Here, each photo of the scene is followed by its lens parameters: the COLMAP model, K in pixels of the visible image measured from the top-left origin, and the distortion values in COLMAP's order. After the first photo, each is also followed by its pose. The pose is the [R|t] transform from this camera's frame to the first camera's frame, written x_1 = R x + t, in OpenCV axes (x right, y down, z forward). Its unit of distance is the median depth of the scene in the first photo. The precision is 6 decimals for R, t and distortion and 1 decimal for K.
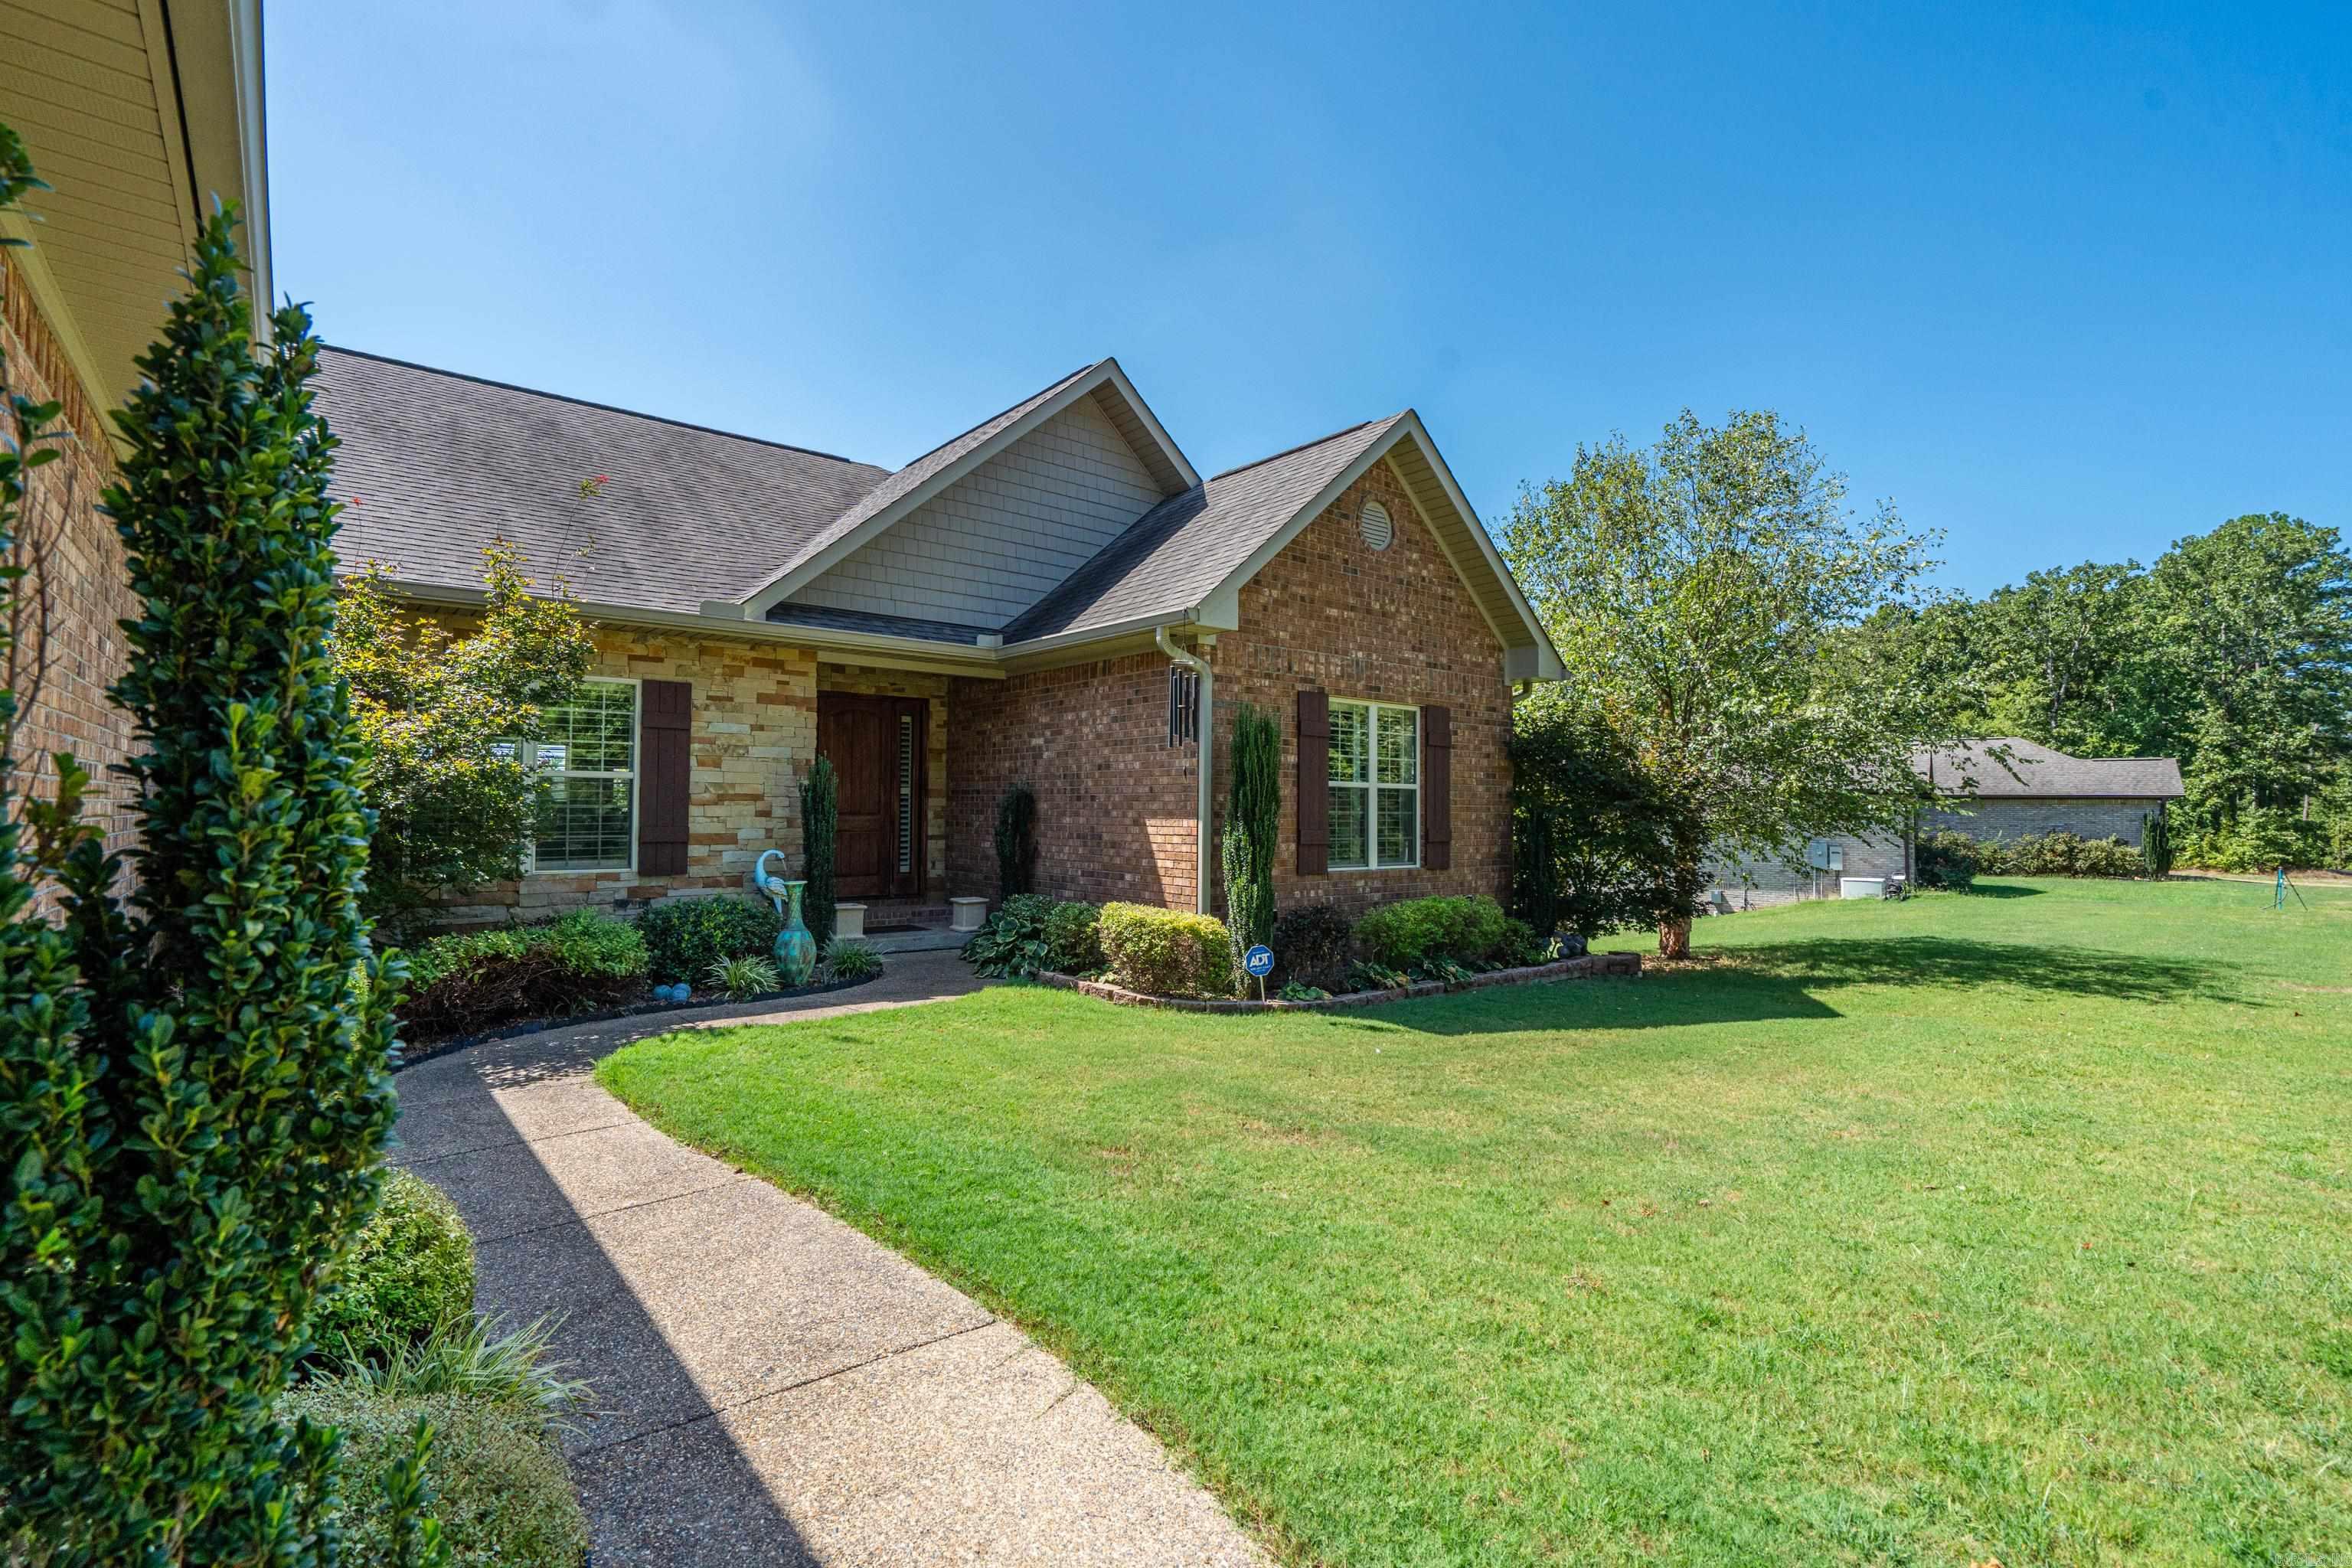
lens RADIAL K [[1058.9, 0, 1137.8], [0, 1058.9, 772.9], [0, 0, 1]] dist [-0.001487, 0.000566]
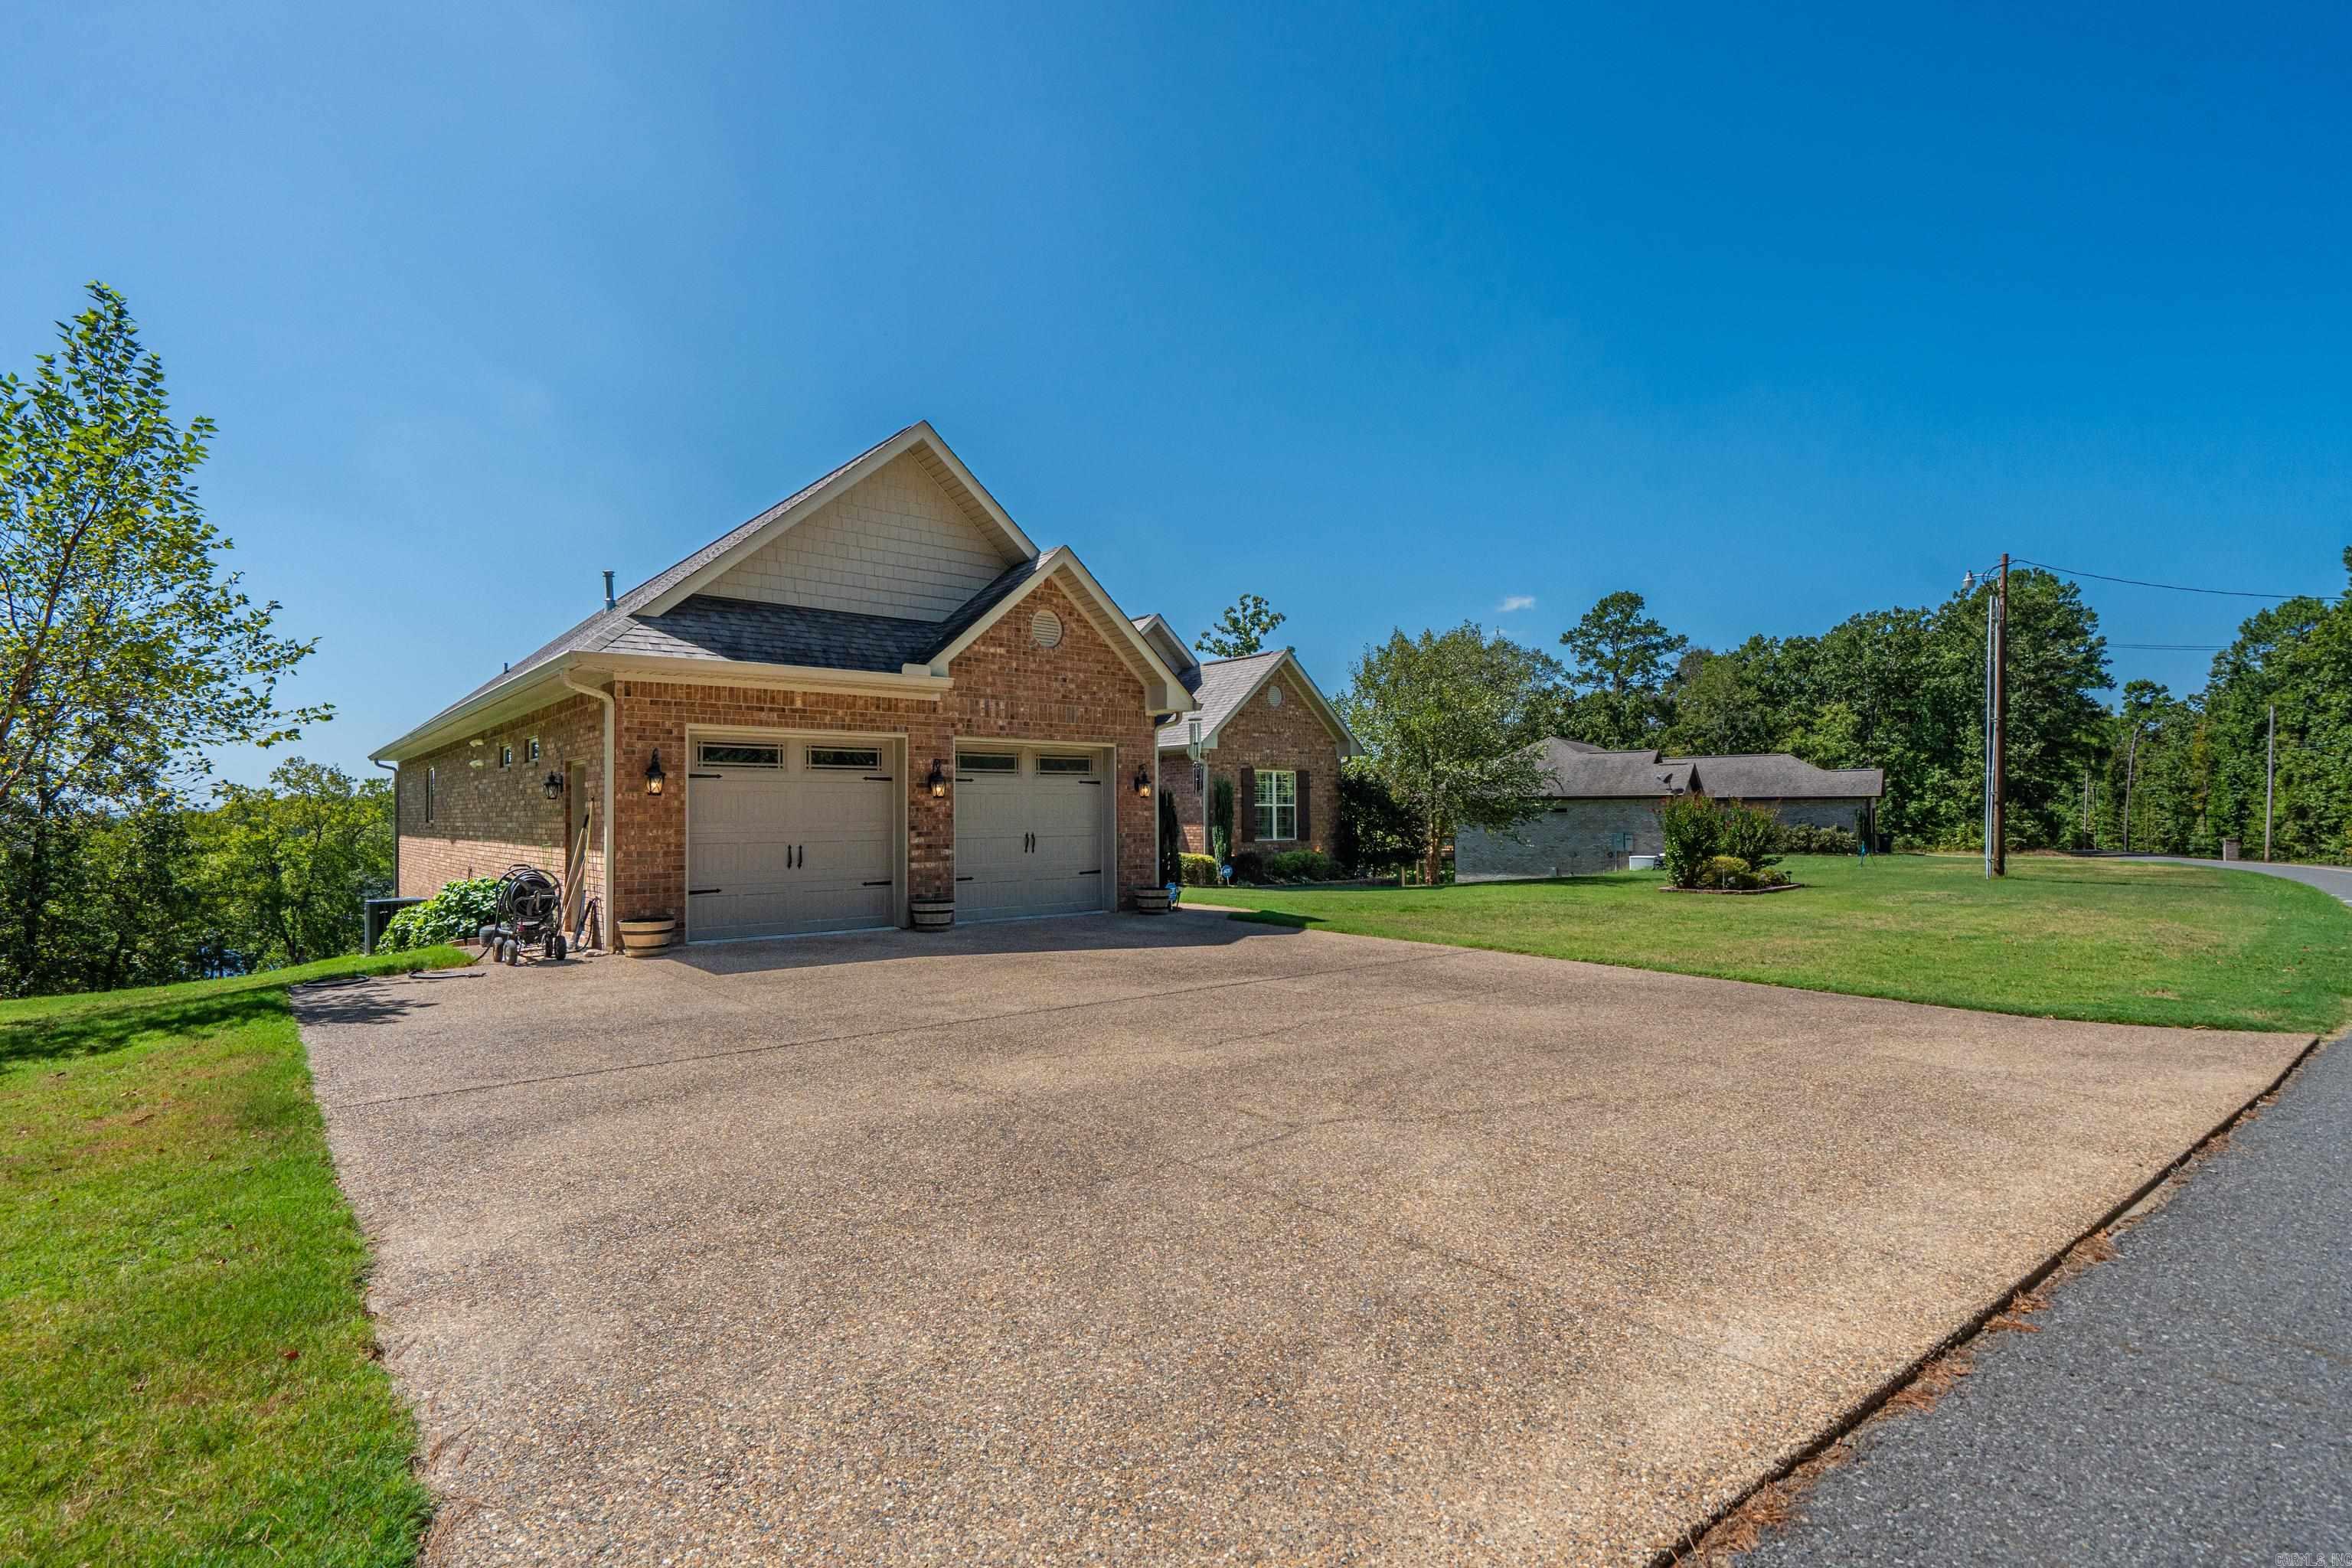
lens RADIAL K [[1068.0, 0, 1145.2], [0, 1068.0, 803.1], [0, 0, 1]] dist [0.000002, 0.000604]
pose [[0.999587, -0.015224, 0.024383, -0.138959], [0.014682, 0.999644, 0.022283, -0.055343], [-0.024713, -0.021916, 0.999454, -1.516289]]
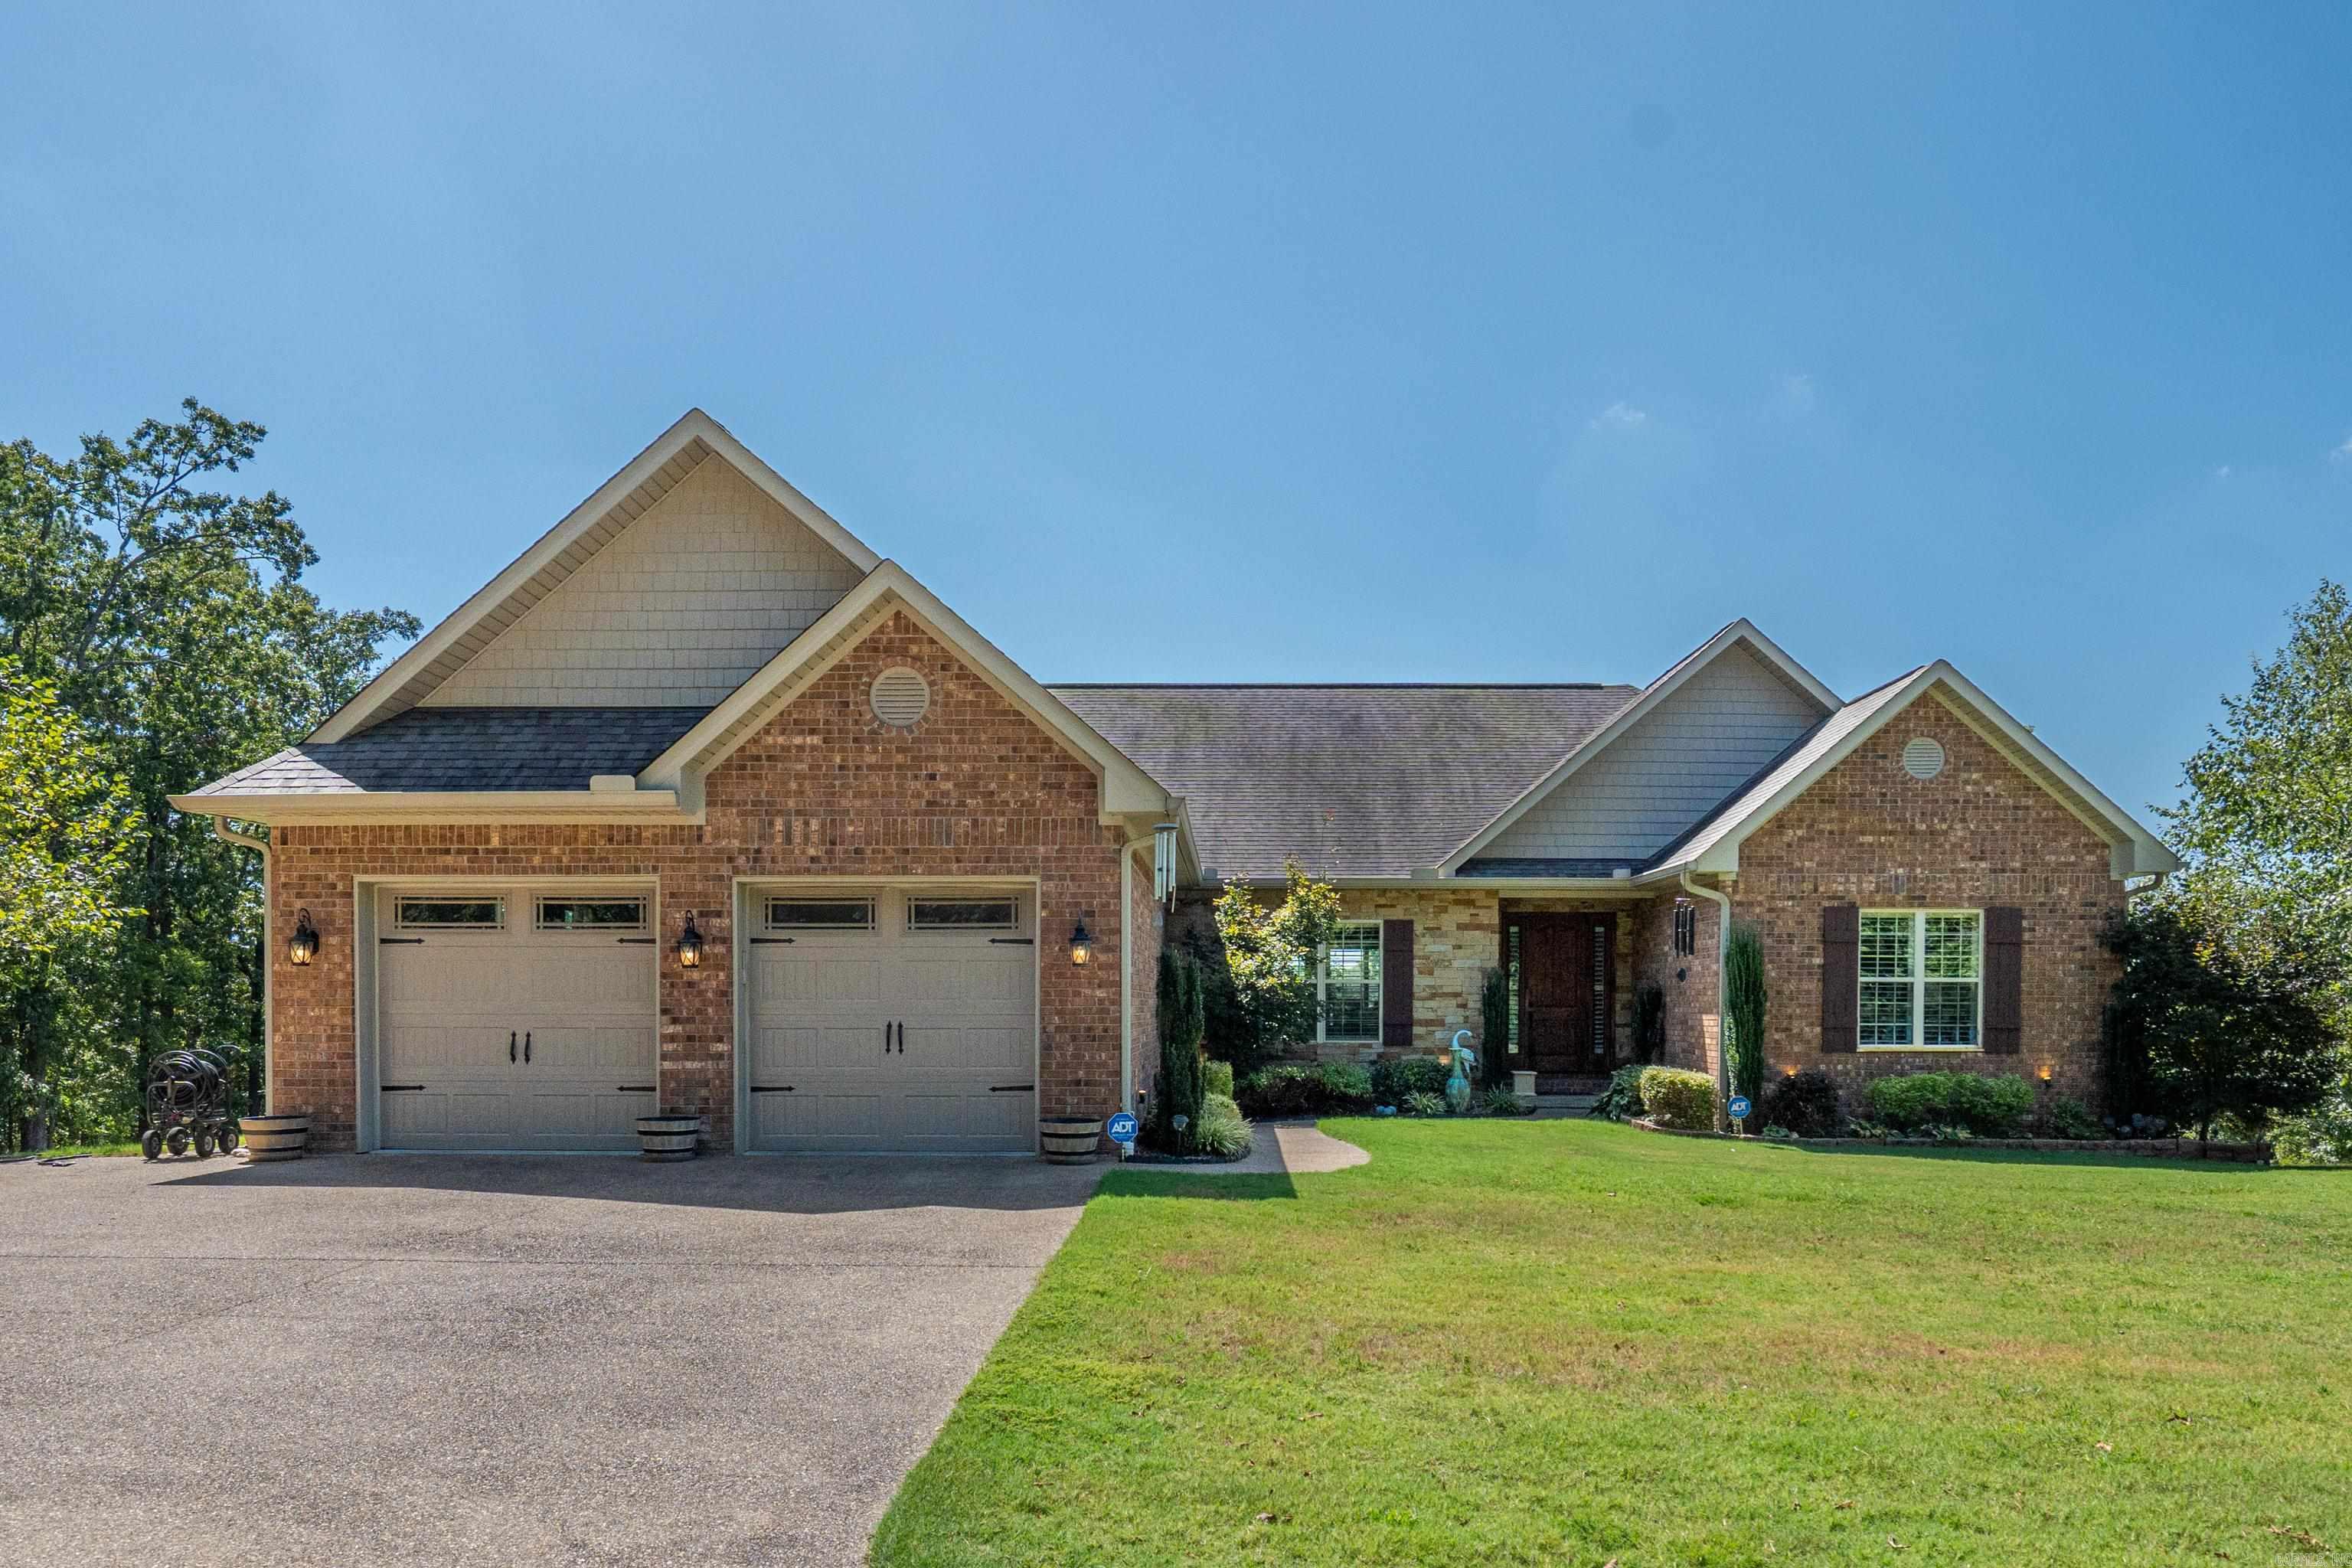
lens RADIAL K [[1681.6, 0, 1229.8], [0, 1681.6, 1063.1], [0, 0, 1]] dist [0.005166, 0.001071]
pose [[0.780855, 0.016430, -0.624496, 0.860860], [0.026000, 0.997933, 0.058765, -0.027997], [0.624171, -0.062124, 0.778814, -1.029321]]
